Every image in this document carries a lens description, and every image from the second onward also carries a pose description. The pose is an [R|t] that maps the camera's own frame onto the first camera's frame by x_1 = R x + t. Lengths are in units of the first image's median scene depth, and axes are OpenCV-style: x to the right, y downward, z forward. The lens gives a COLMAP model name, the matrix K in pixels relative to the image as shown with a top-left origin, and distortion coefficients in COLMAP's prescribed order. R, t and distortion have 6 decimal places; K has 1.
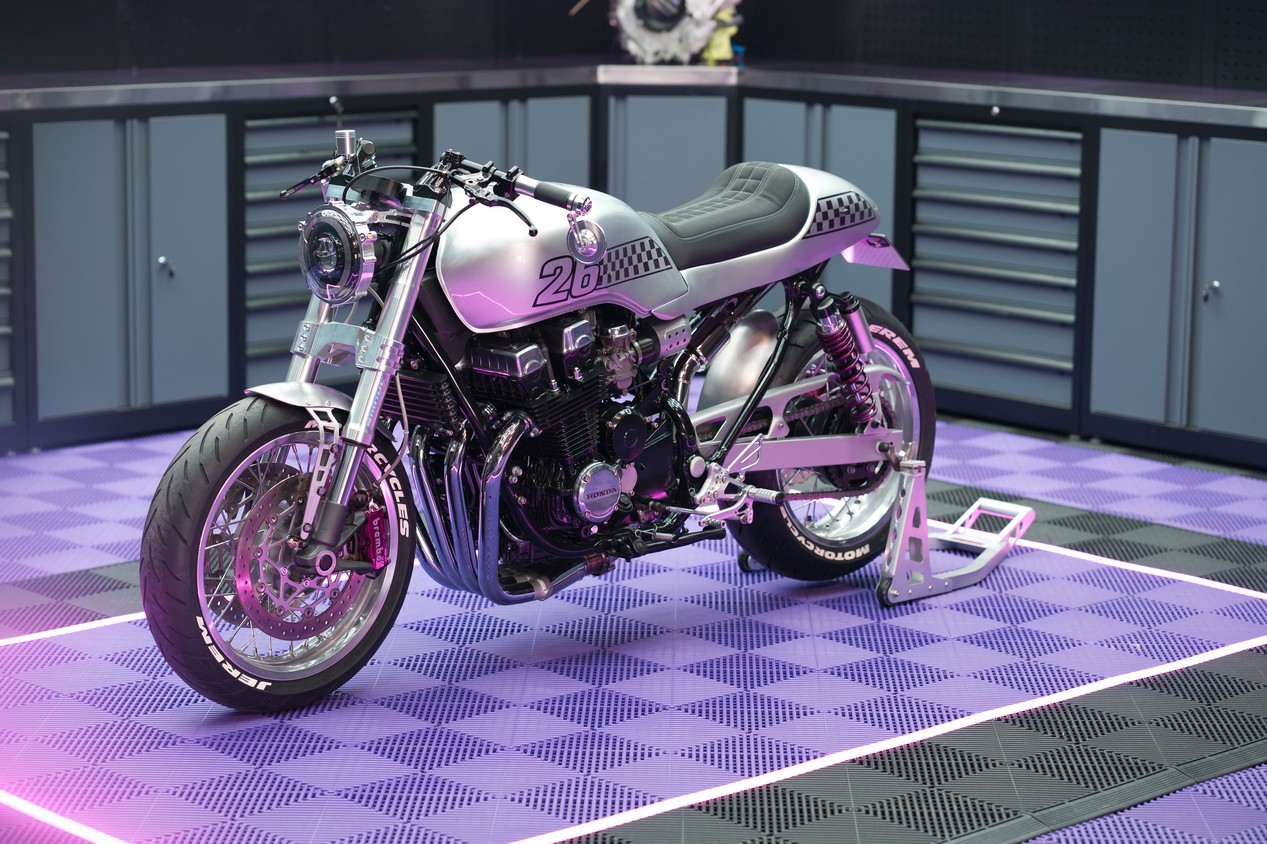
lens RADIAL K [[2988.3, 0, 635.7], [0, 2988.3, 416.7], [0, 0, 1]] dist [0.107688, -0.845748]
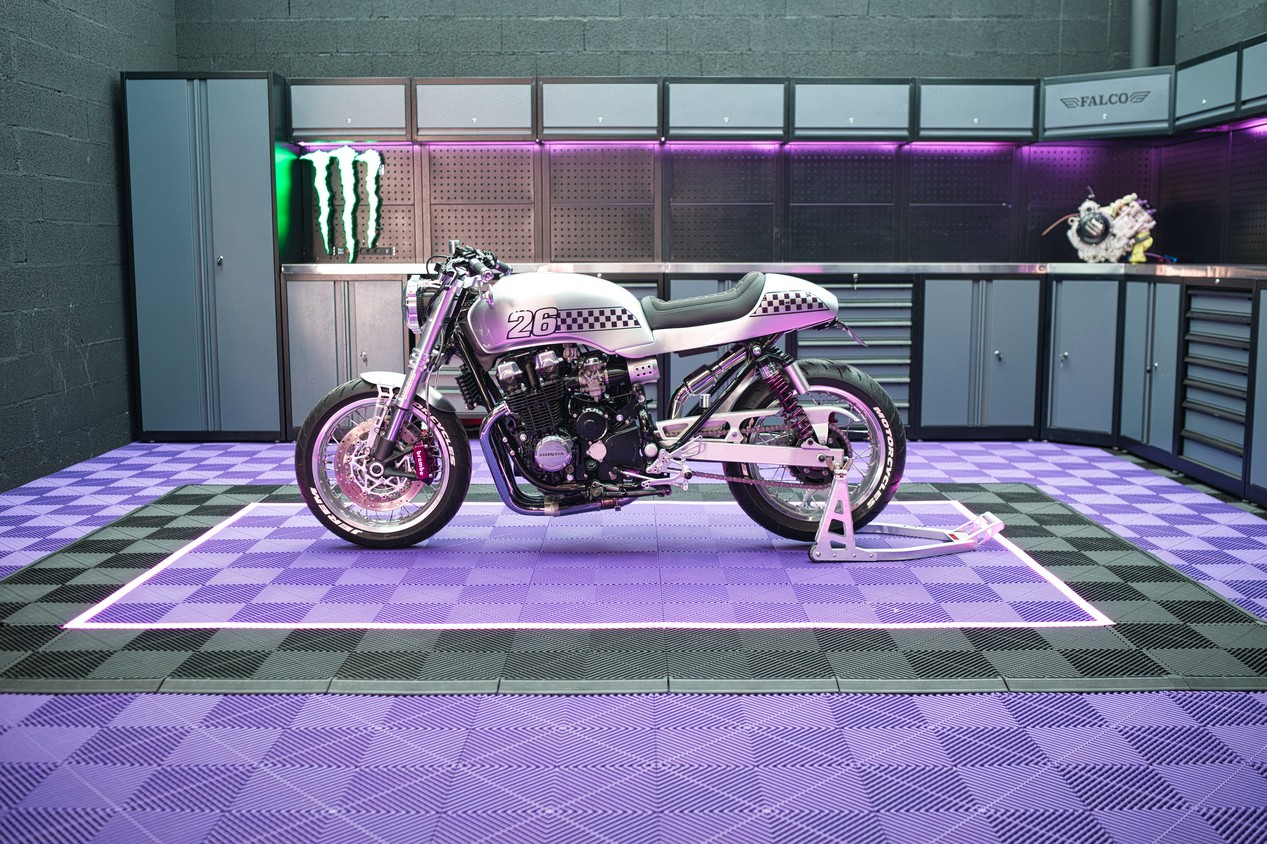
lens RADIAL K [[1229.7, 0, 635.6], [0, 1229.7, 424.4], [0, 0, 1]] dist [-0.047468, 0.006670]
pose [[0.724071, 0.078952, -0.685192, 0.487054], [-0.109818, 0.993951, -0.001520, 0.004747], [0.680927, 0.076347, 0.728361, 0.519105]]
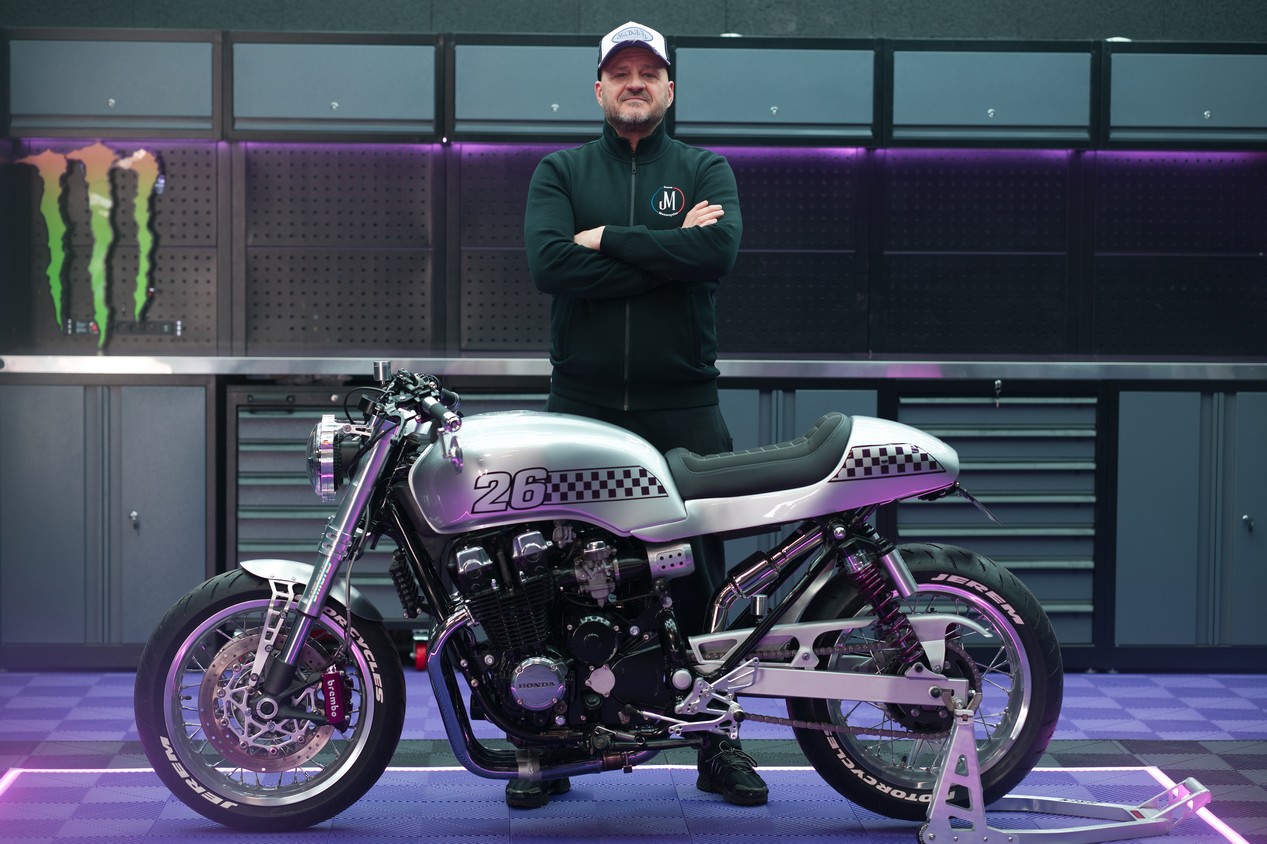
lens RADIAL K [[2988.3, 0, 635.7], [0, 2988.3, 416.7], [0, 0, 1]] dist [0.107688, -0.845748]
pose [[0.753833, 0.032425, -0.656265, 0.744794], [-0.112902, 0.990319, -0.080758, 0.012101], [0.647293, 0.134971, 0.750196, 0.158475]]
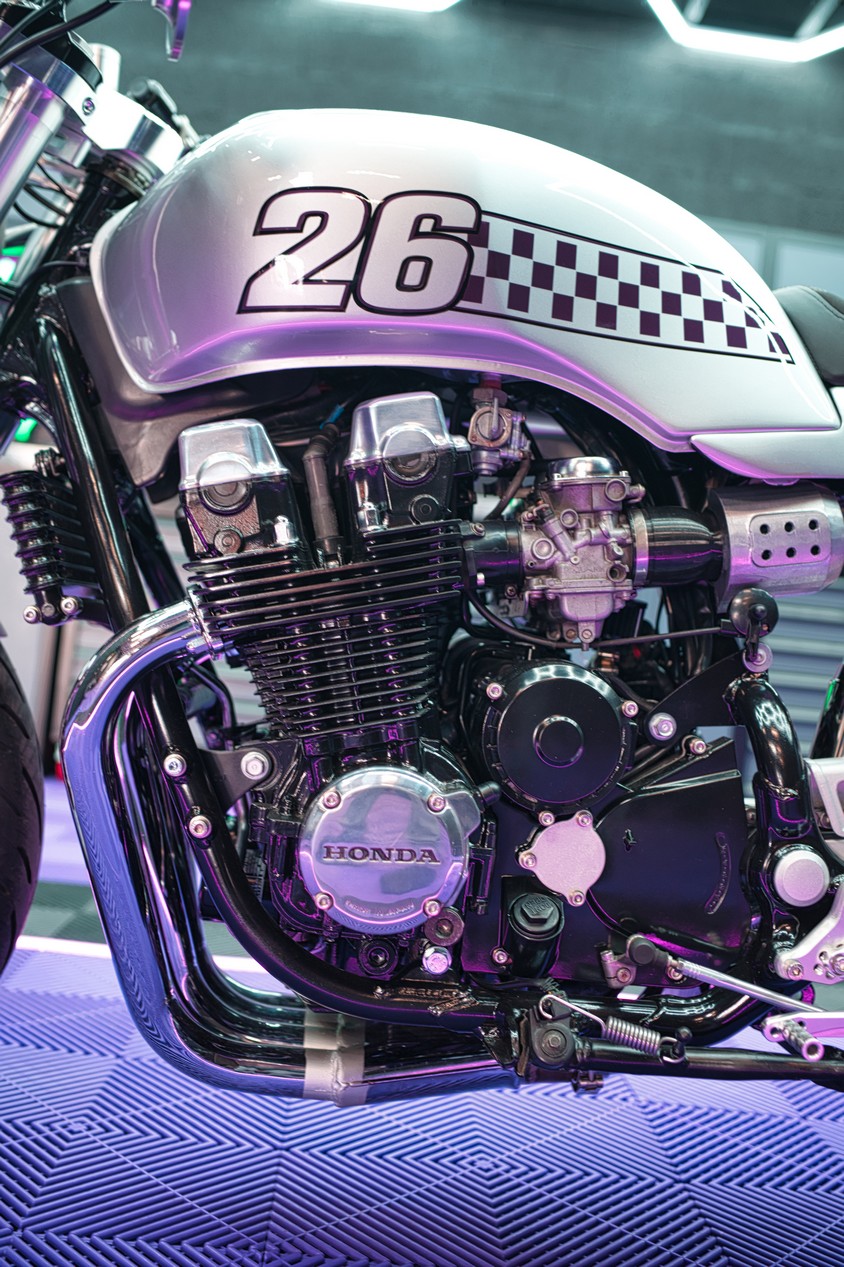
lens RADIAL K [[1194.8, 0, 422.0], [0, 1194.8, 633.5], [0, 0, 1]] dist [-0.044561, -0.004503]
pose [[0.750574, 0.062436, -0.657830, 0.083471], [-0.212841, 0.965313, -0.151228, 0.020431], [0.625570, 0.253521, 0.737827, 0.876866]]
